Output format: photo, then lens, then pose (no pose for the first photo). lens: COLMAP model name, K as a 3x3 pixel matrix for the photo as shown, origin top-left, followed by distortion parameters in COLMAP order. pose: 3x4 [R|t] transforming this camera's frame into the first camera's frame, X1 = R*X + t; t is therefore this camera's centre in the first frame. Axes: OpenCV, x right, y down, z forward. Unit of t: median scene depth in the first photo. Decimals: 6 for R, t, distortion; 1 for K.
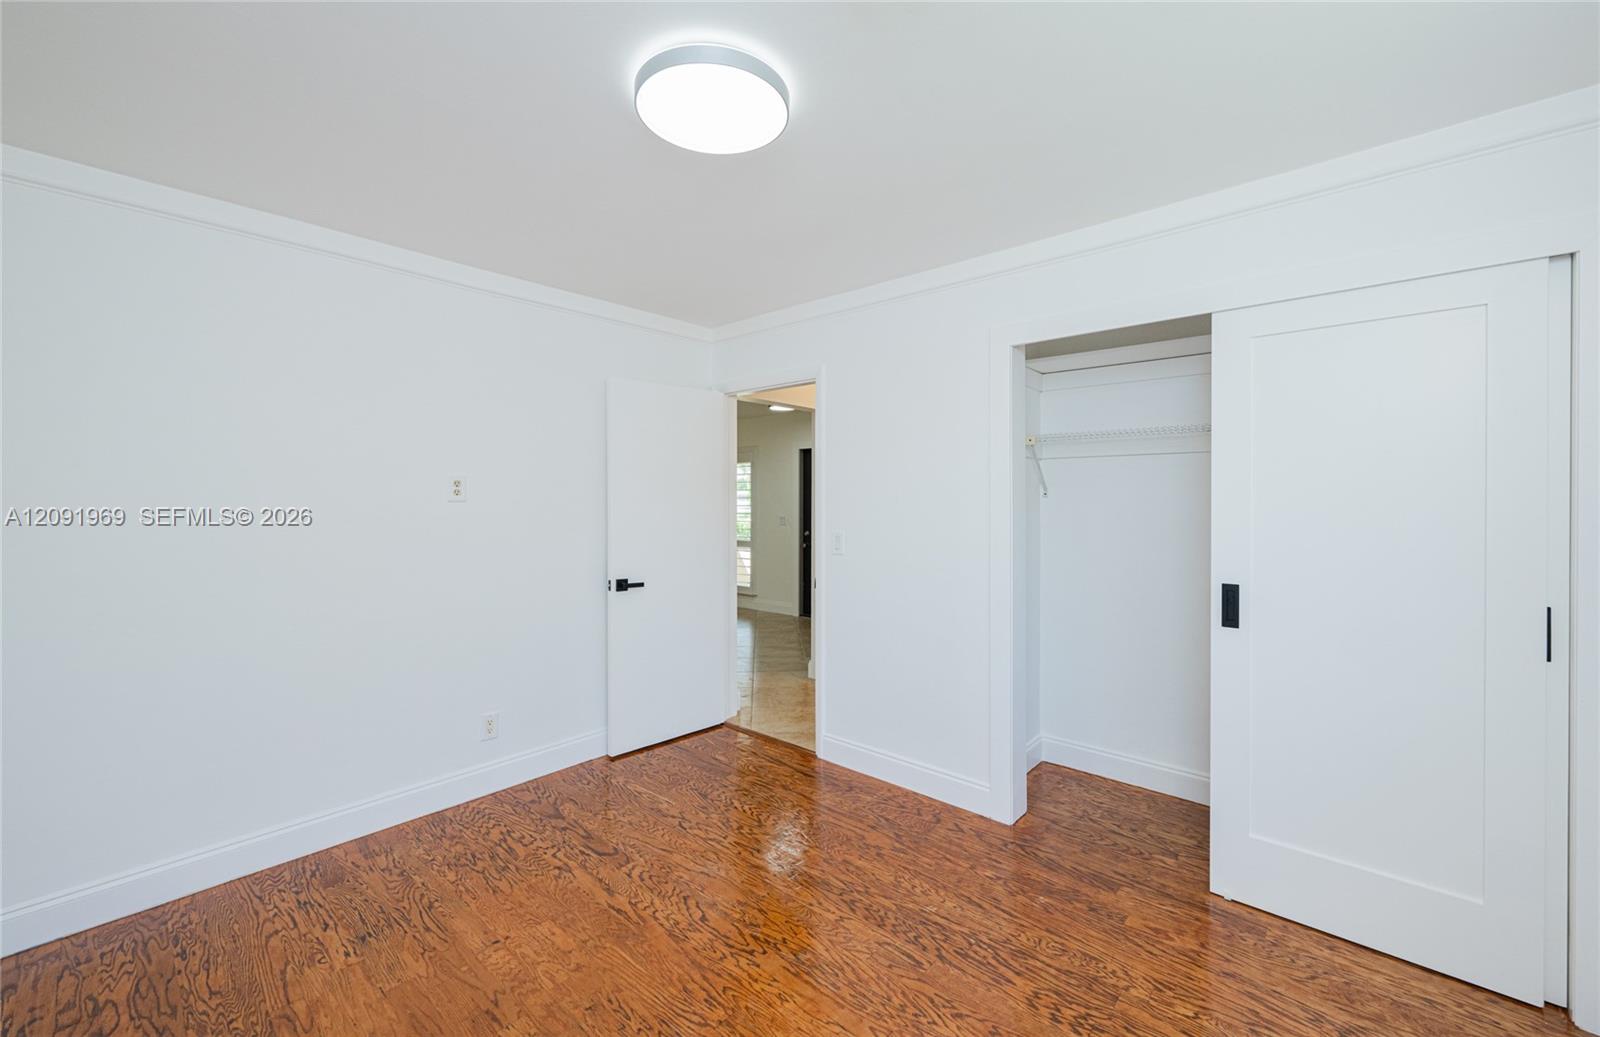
lens RADIAL K [[638.0, 0, 793.3], [0, 638.0, 510.2], [0, 0, 1]] dist [-0.000565, -0.000018]
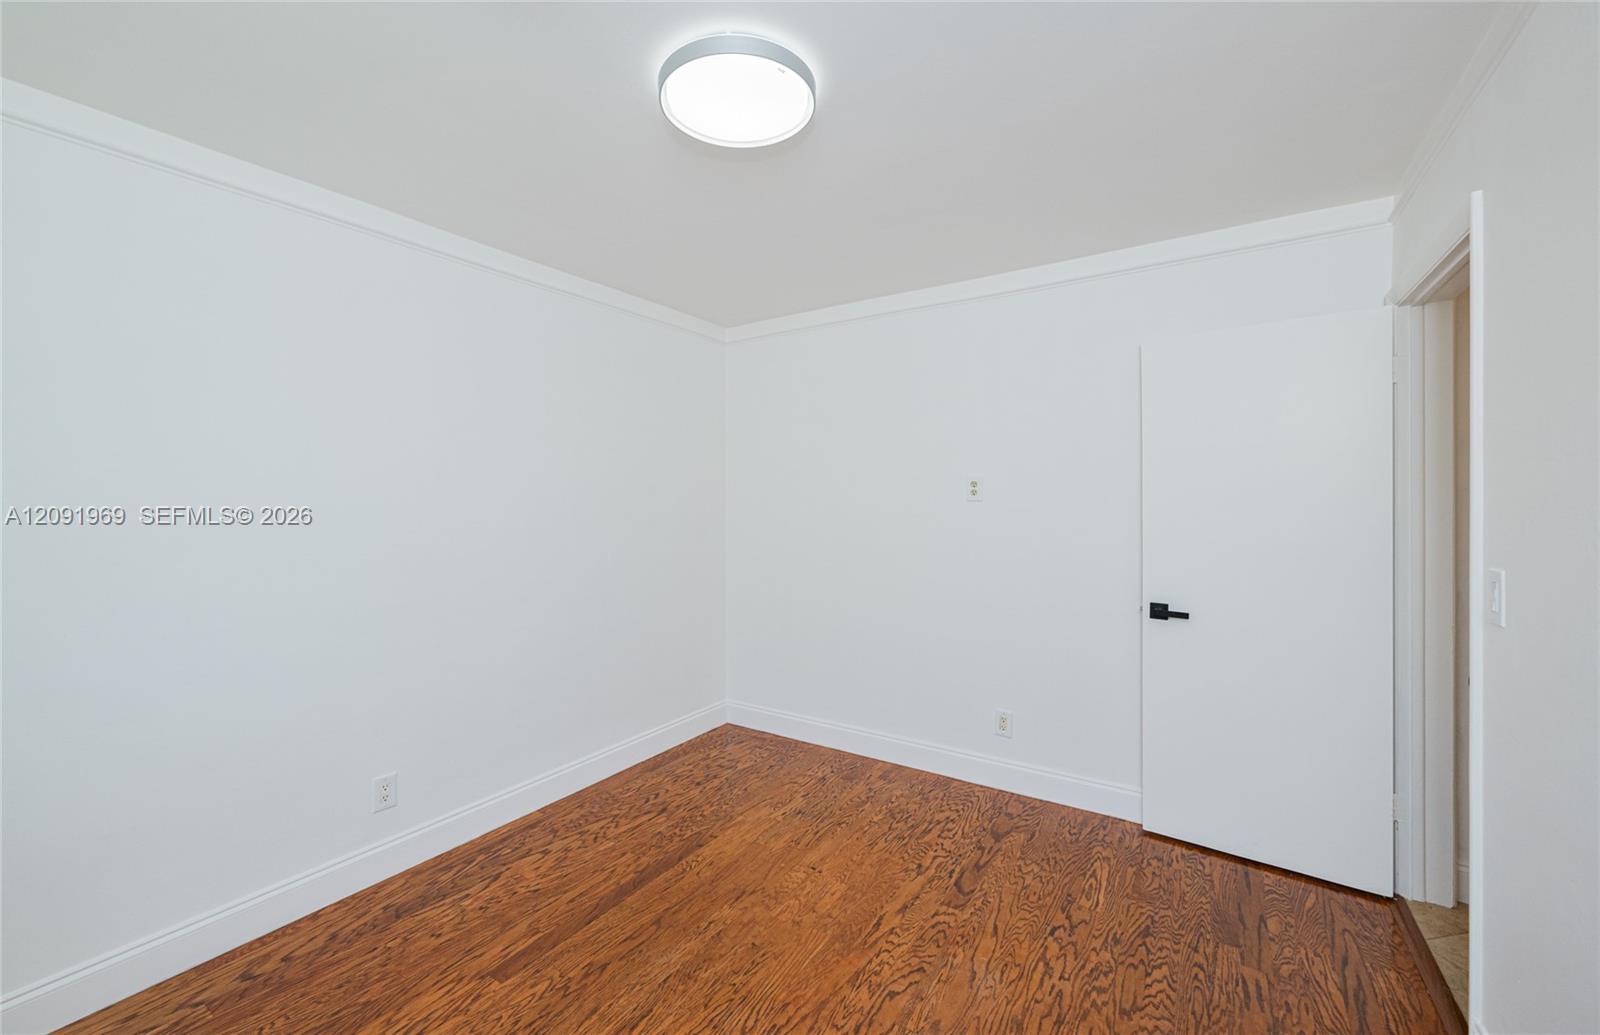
lens RADIAL K [[638.0, 0, 793.1], [0, 638.0, 506.7], [0, 0, 1]] dist [-0.000565, -0.000018]
pose [[0.140943, 0.008830, -0.989978, 0.575770], [-0.012282, 0.999899, 0.007170, -0.009284], [0.989941, 0.011148, 0.141037, 0.635780]]
